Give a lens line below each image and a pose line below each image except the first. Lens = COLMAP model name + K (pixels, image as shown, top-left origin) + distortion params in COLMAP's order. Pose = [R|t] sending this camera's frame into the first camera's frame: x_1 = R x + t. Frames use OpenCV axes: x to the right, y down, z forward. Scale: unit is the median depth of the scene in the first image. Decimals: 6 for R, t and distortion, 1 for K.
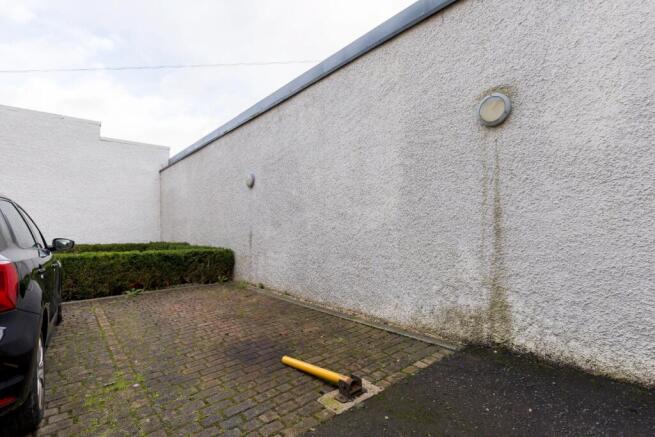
lens RADIAL K [[329.6, 0, 327.5], [0, 329.6, 218.5], [0, 0, 1]] dist [-0.001309, -0.000126]
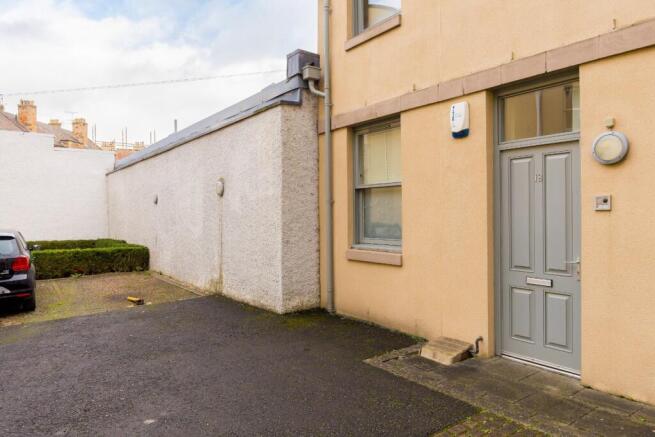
lens RADIAL K [[472.0, 0, 327.5], [0, 472.0, 218.5], [0, 0, 1]] dist [-0.001104, 0.000178]
pose [[0.995877, -0.001483, -0.090700, 0.724907], [0.005950, 0.998781, 0.048993, -0.134449], [0.090517, -0.049331, 0.994672, -0.997919]]
